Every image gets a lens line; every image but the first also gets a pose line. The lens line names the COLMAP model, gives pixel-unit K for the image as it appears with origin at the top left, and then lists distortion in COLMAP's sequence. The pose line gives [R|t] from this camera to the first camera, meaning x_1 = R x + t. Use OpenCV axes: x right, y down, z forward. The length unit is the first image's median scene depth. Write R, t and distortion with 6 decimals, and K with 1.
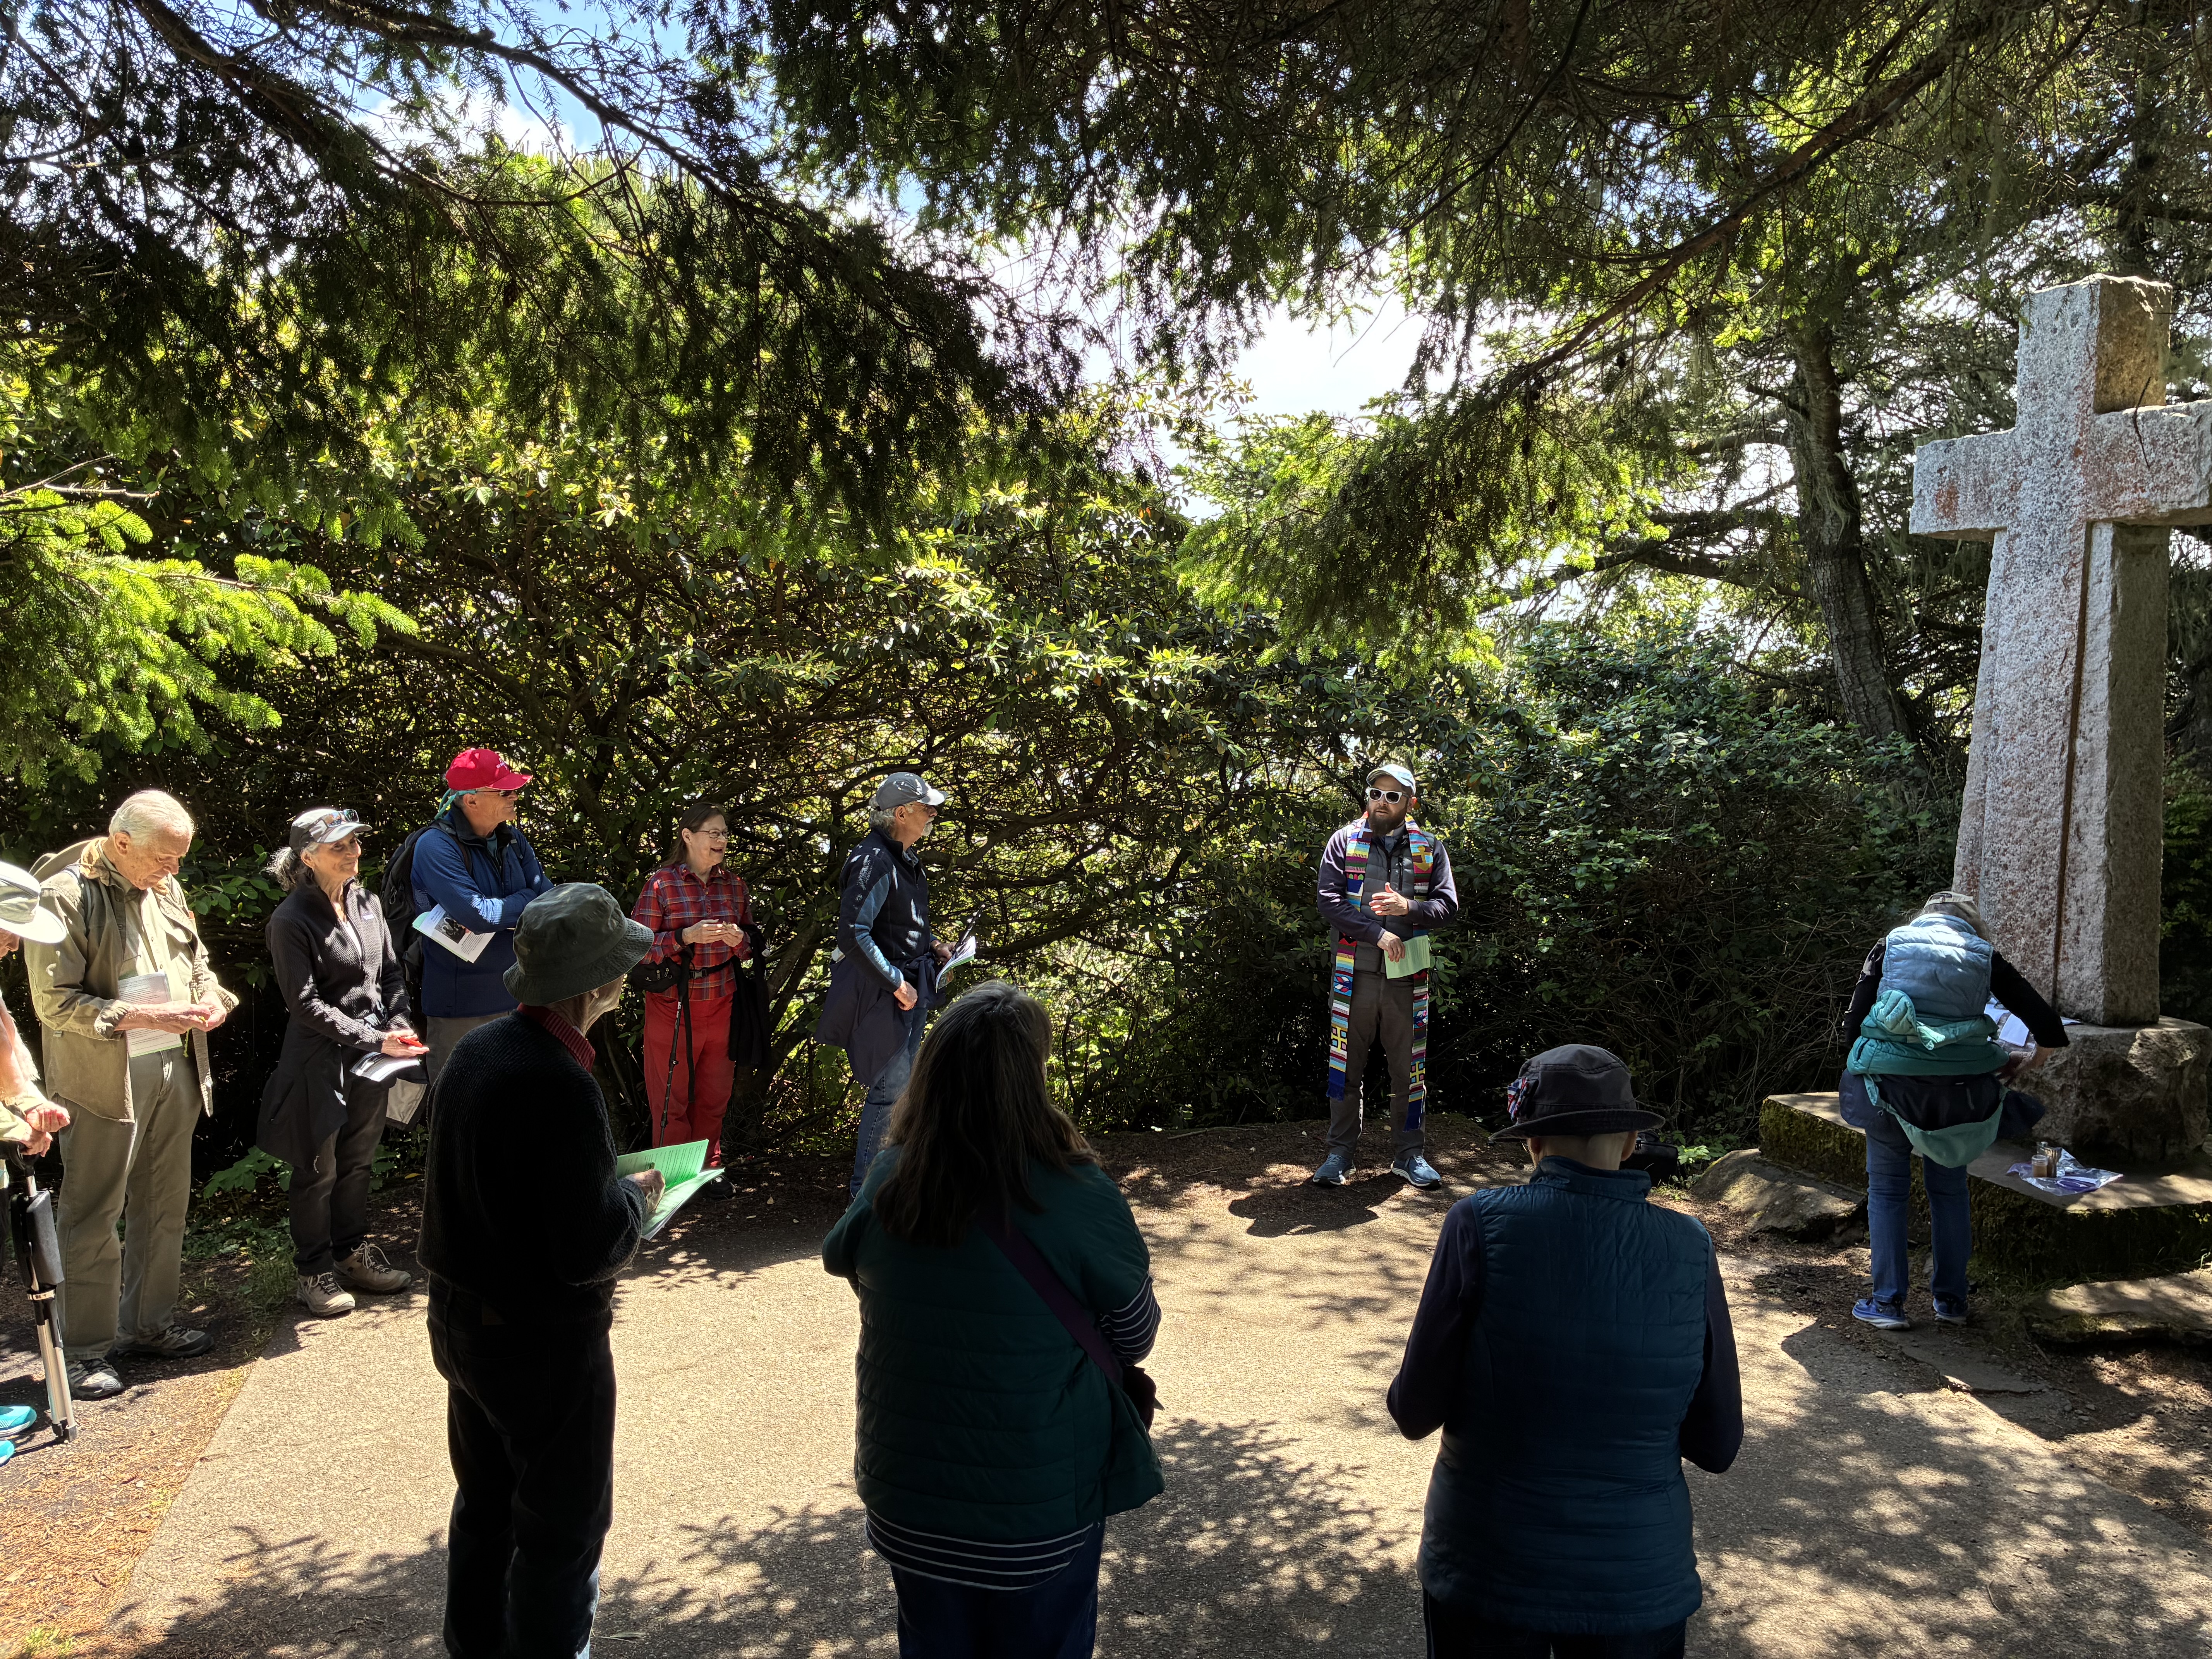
lens RADIAL K [[1672.2, 0, 1105.8], [0, 1672.2, 835.6], [0, 0, 1]] dist [0.011352, -0.004968]
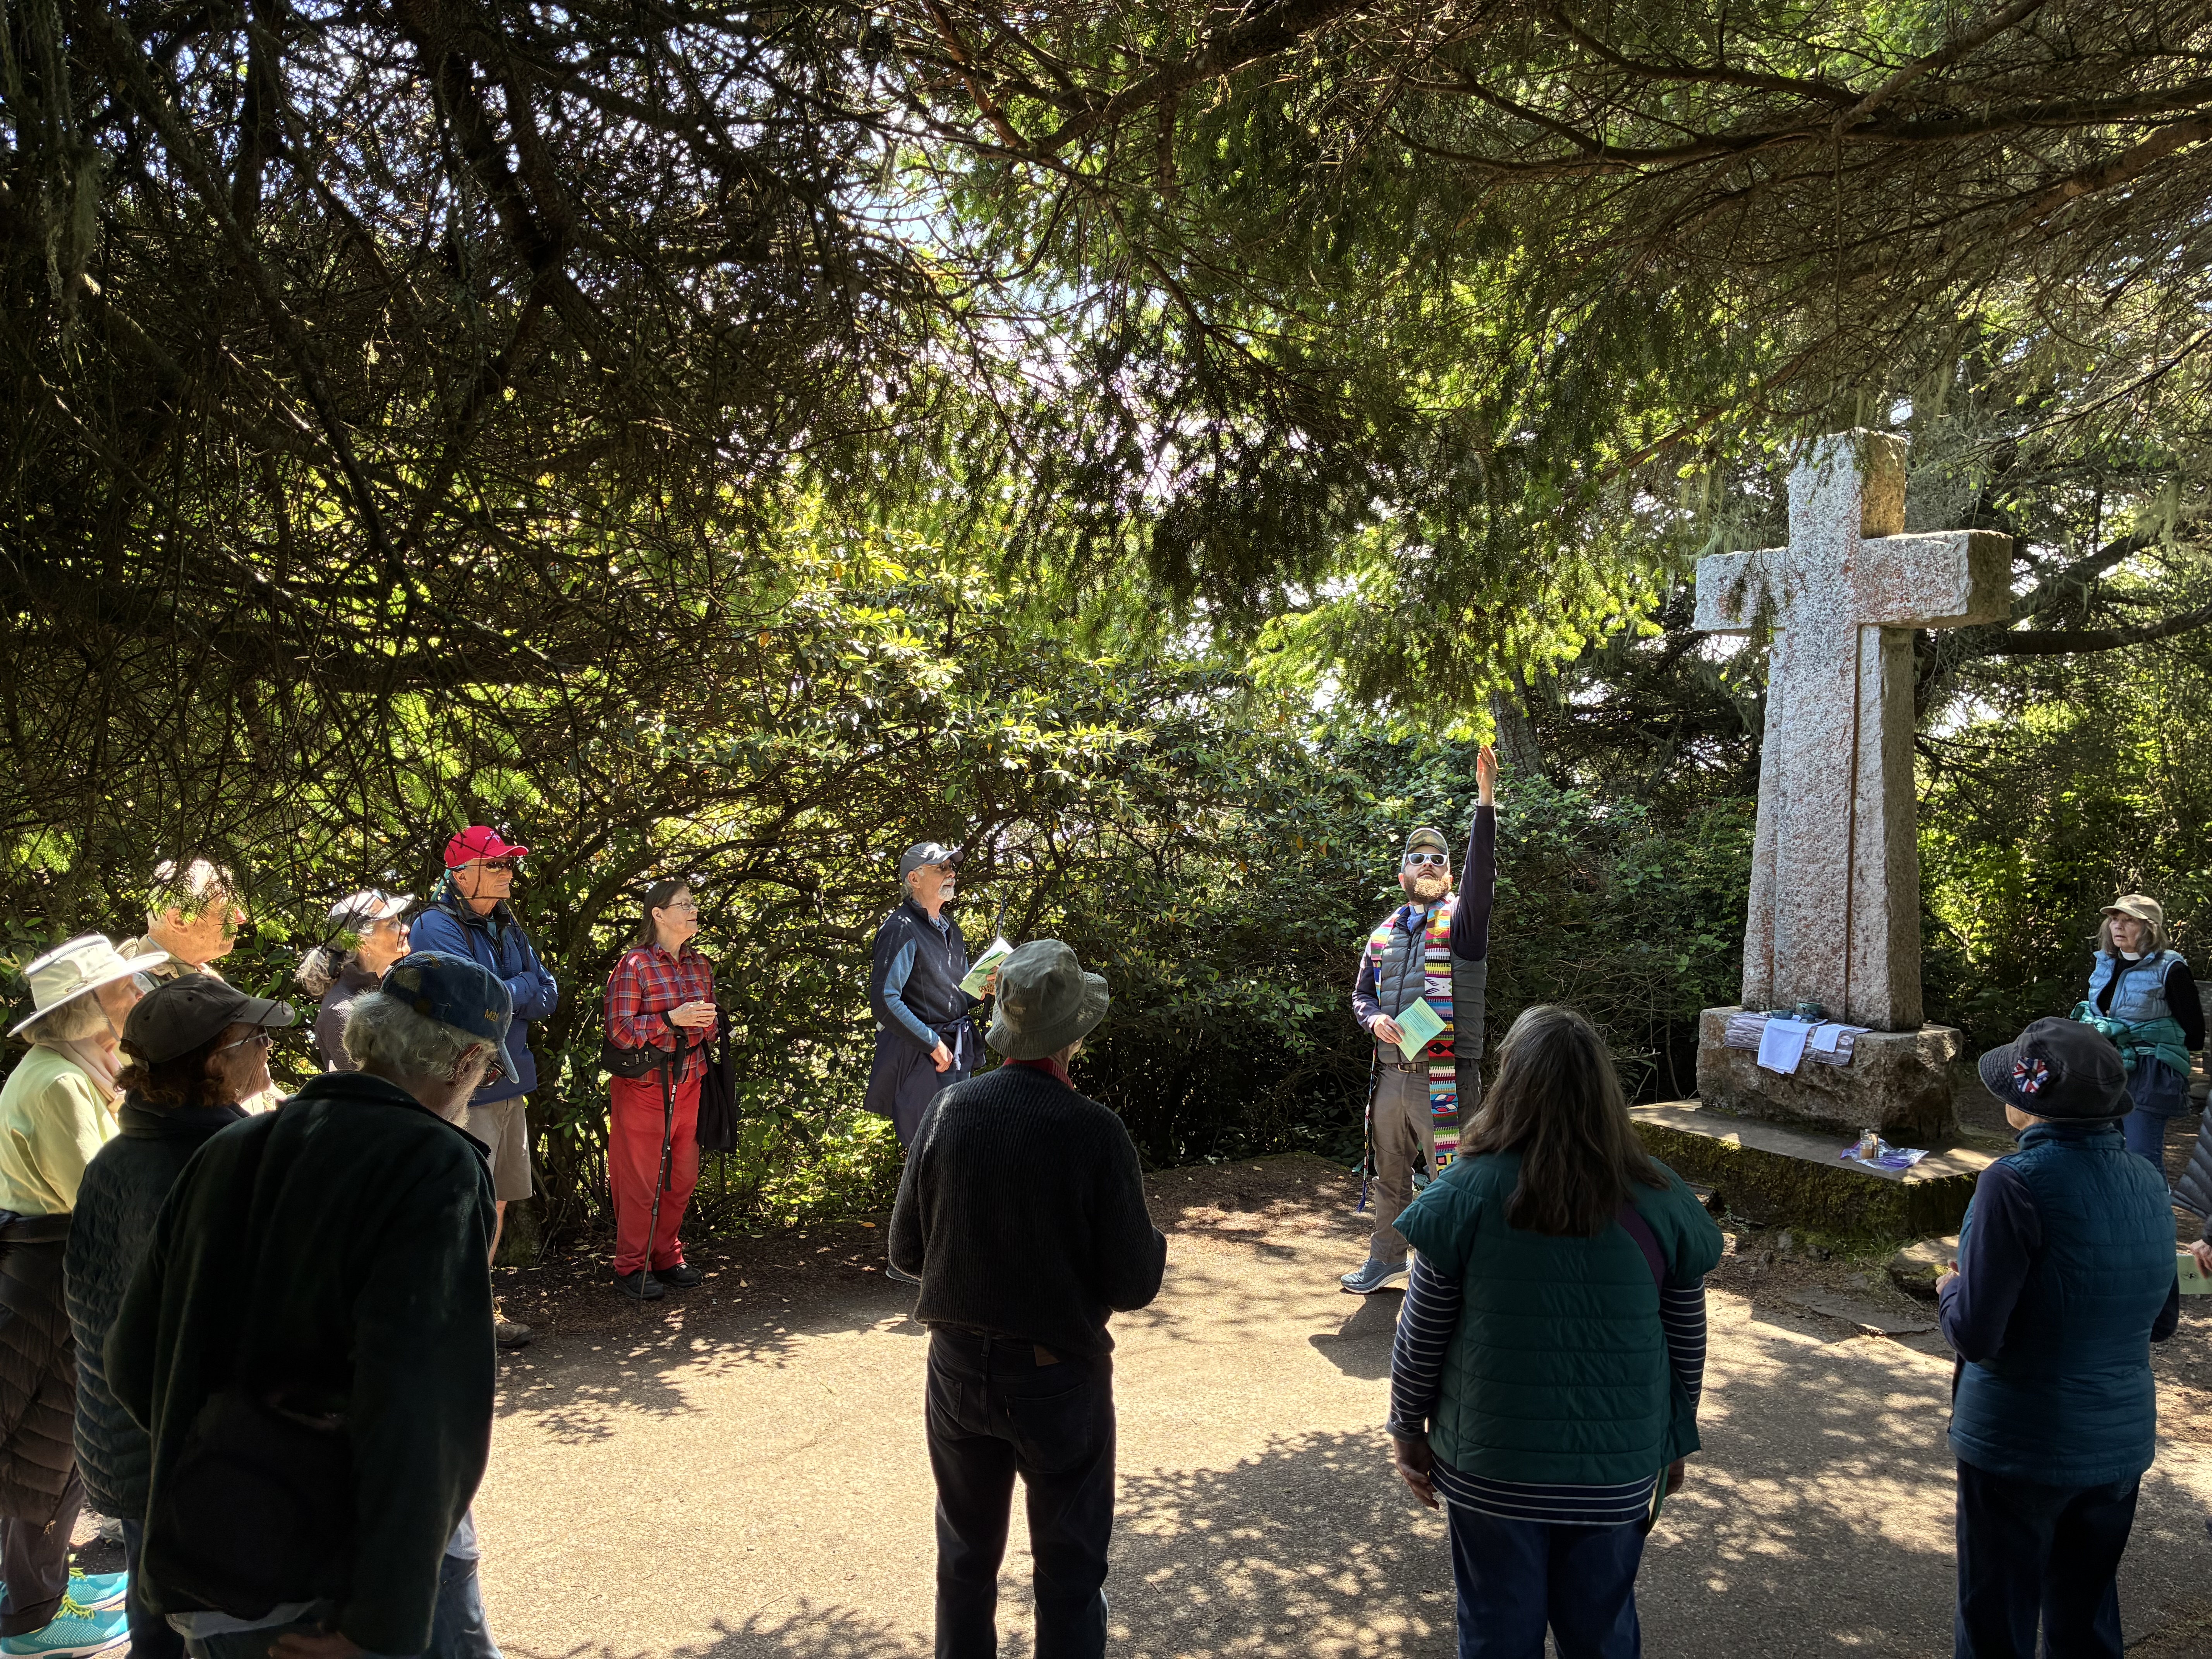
lens RADIAL K [[1672.2, 0, 1106.0], [0, 1672.2, 822.4], [0, 0, 1]] dist [0.011352, -0.004968]
pose [[0.957413, -0.015722, 0.288295, -0.305805], [0.030327, 0.998469, -0.046263, -0.000449], [-0.287126, 0.053036, 0.956423, -0.017551]]
